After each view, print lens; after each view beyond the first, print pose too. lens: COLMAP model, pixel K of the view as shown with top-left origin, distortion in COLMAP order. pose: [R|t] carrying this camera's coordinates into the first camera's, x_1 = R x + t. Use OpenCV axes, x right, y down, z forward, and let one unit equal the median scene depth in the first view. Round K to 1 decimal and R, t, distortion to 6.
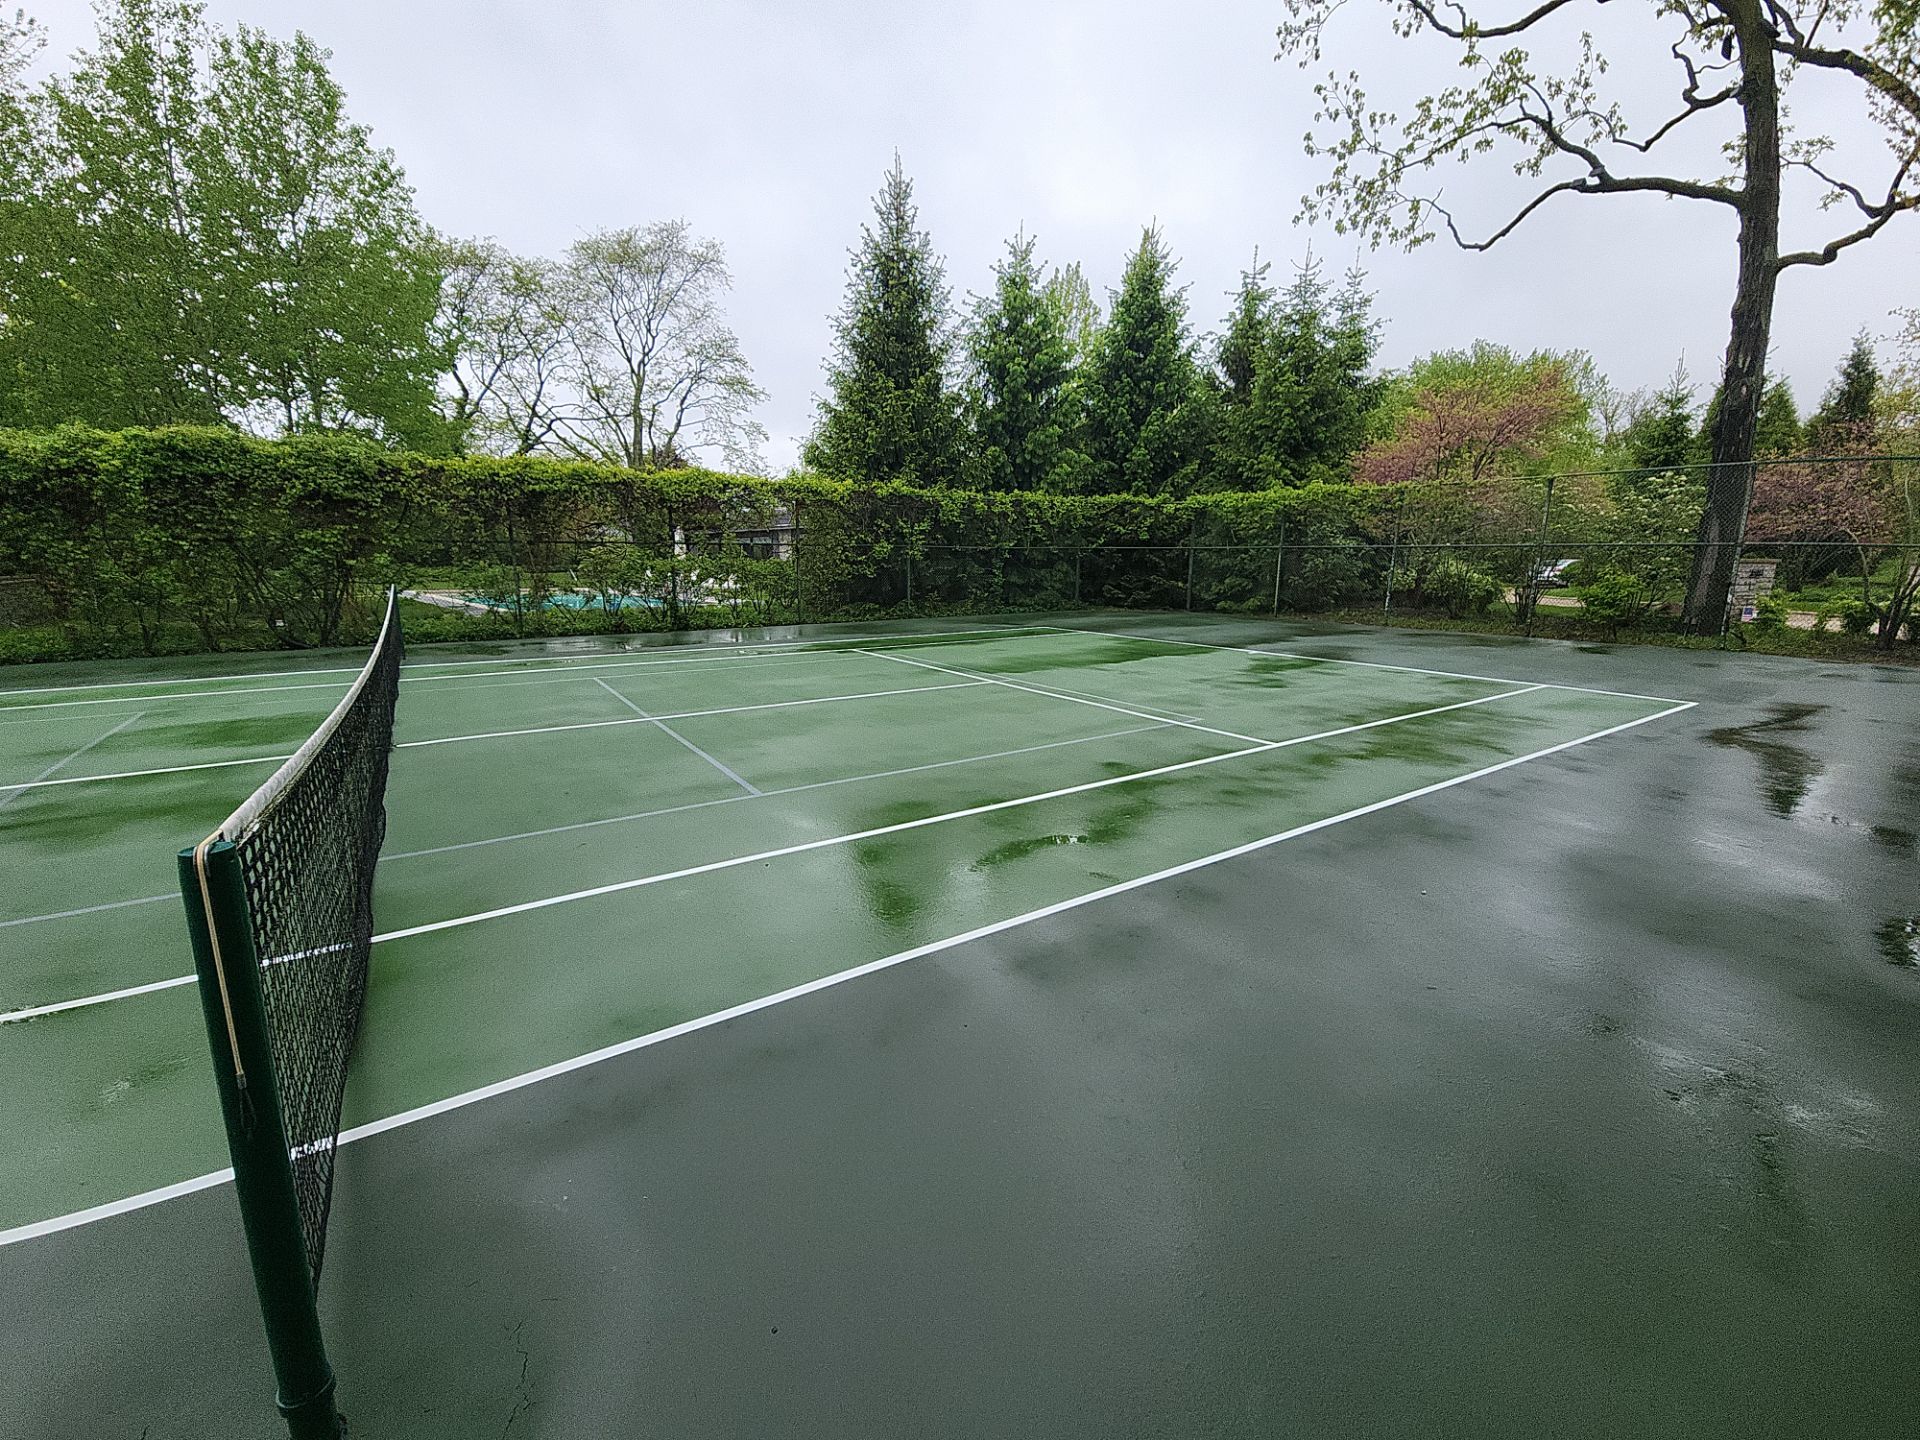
lens RADIAL K [[758.4, 0, 960.0], [0, 758.4, 720.0], [0, 0, 1]] dist [0.014546, -0.010892]
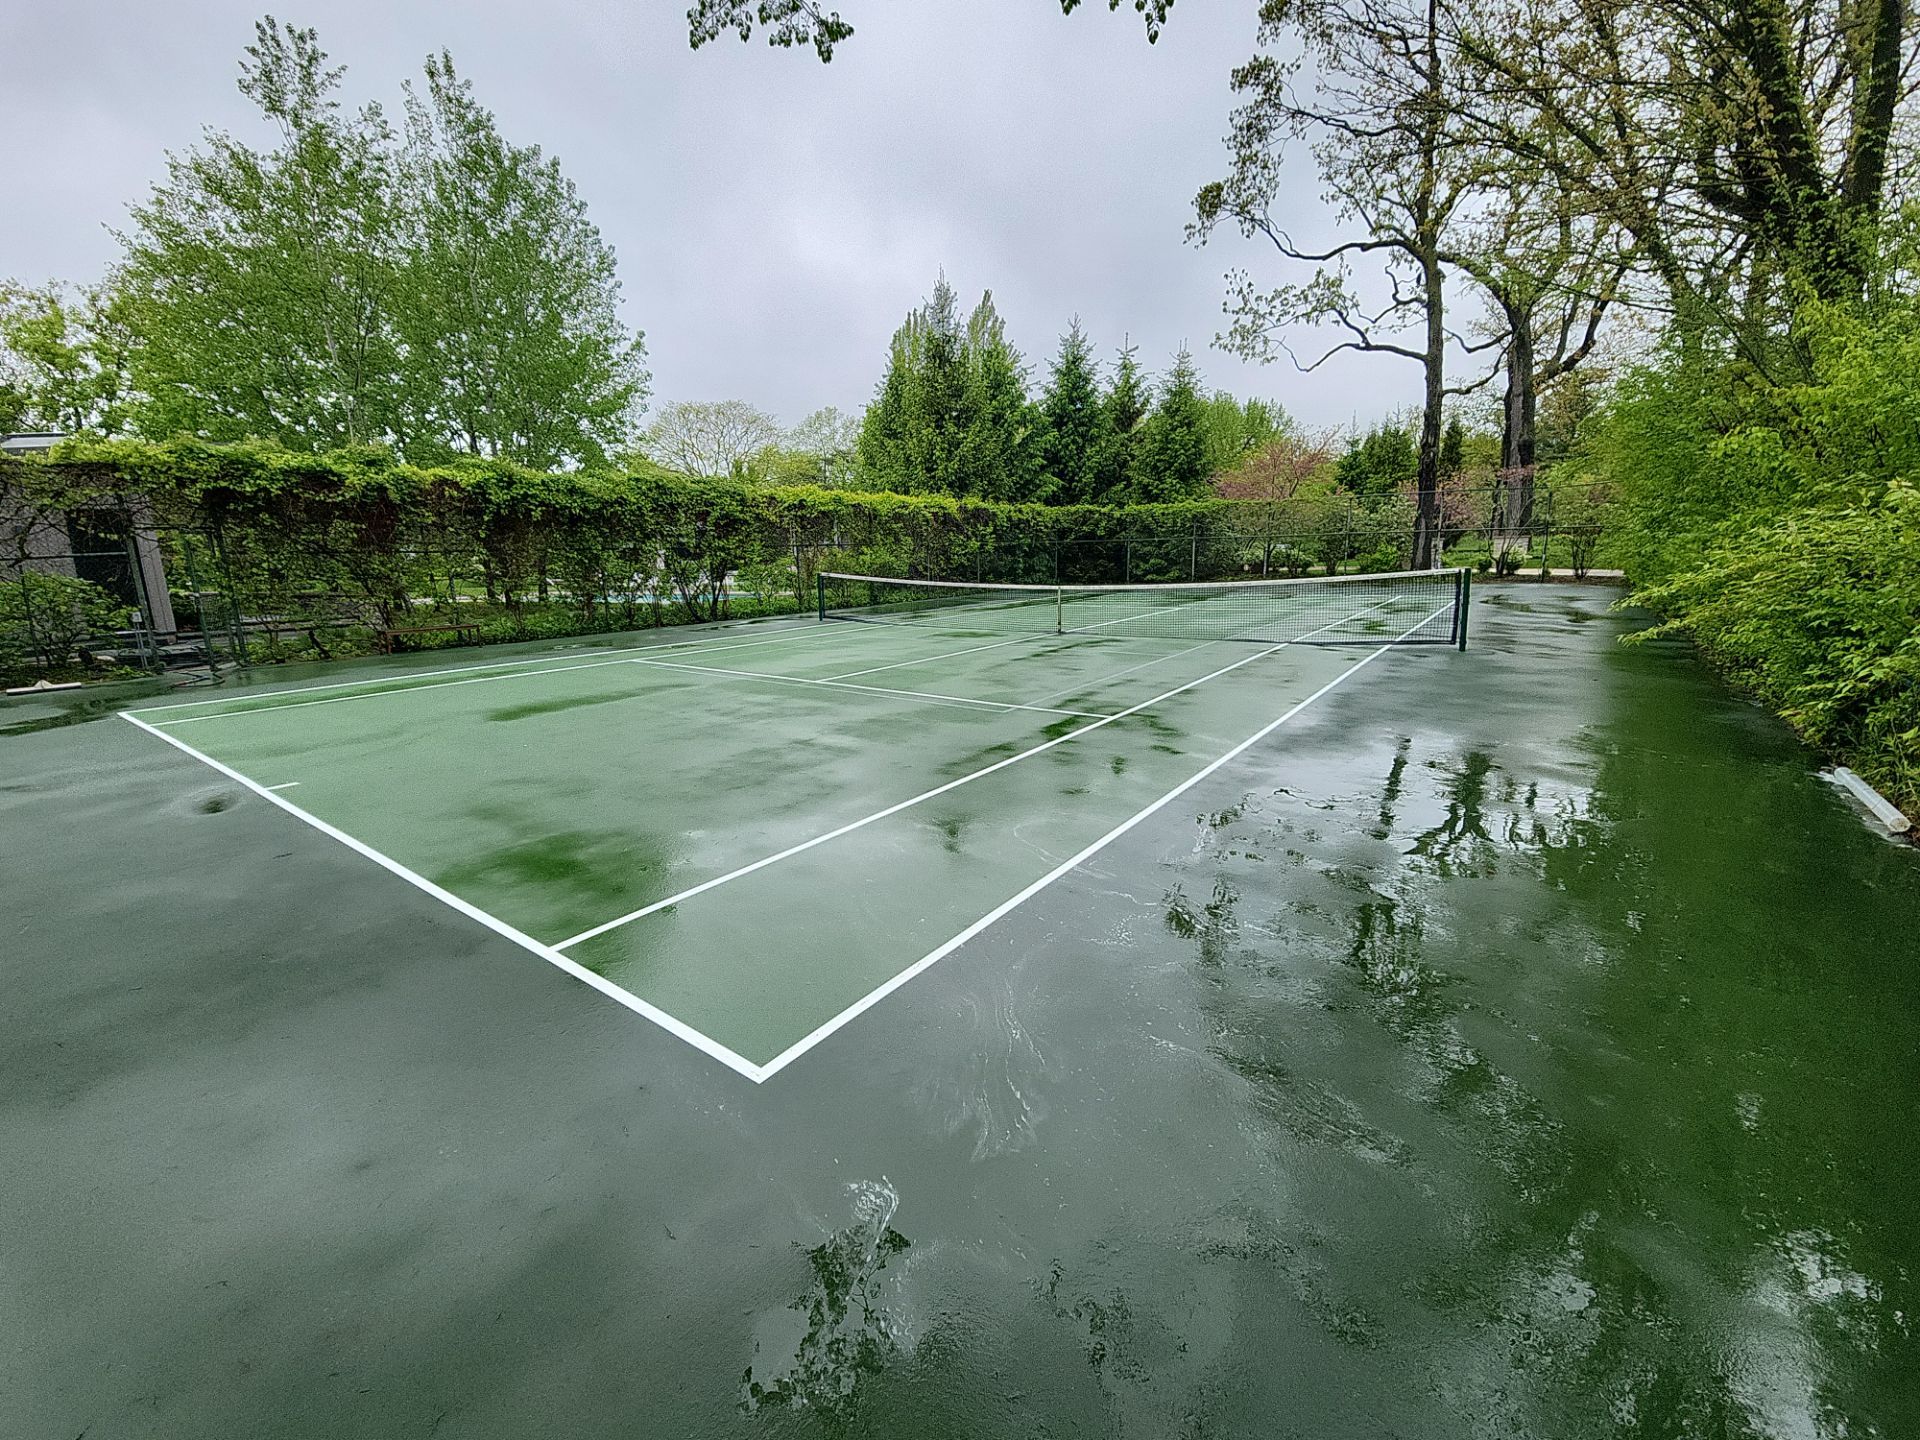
lens RADIAL K [[769.1, 0, 936.0], [0, 769.1, 717.9], [0, 0, 1]] dist [0.001972, -0.003674]
pose [[0.952339, -0.090775, 0.291222, -0.577899], [0.091906, 0.995719, 0.009824, 0.078951], [-0.290867, 0.017409, 0.956605, -0.364151]]
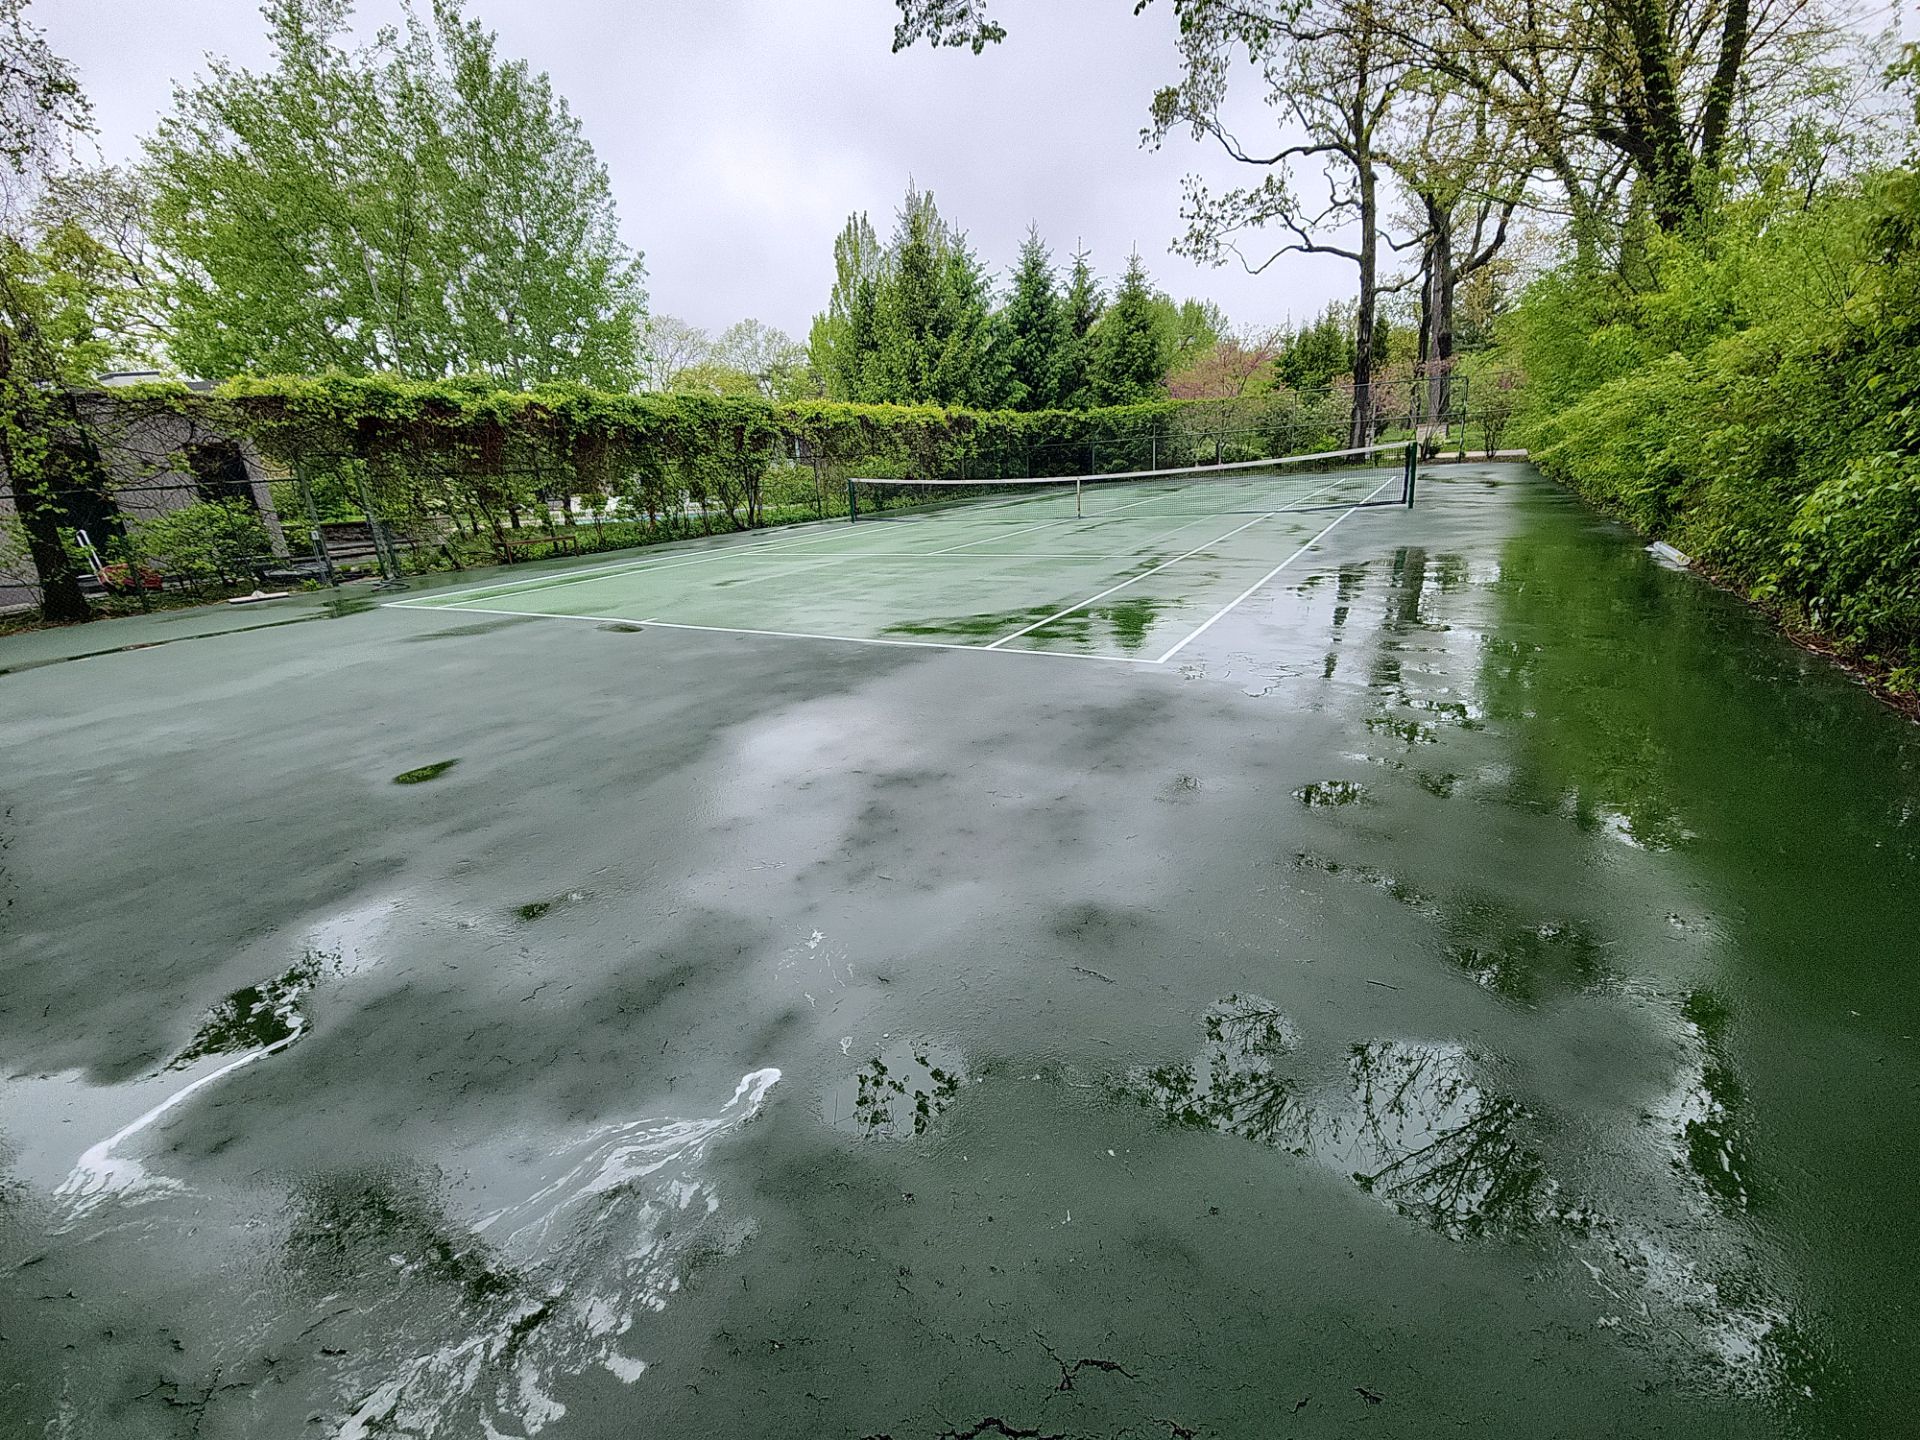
lens RADIAL K [[769.1, 0, 936.0], [0, 769.1, 717.9], [0, 0, 1]] dist [0.001972, -0.003674]
pose [[0.917870, -0.184746, 0.351259, -0.736788], [0.152135, 0.981225, 0.118540, 0.109406], [-0.366564, -0.055366, 0.928744, -0.453826]]
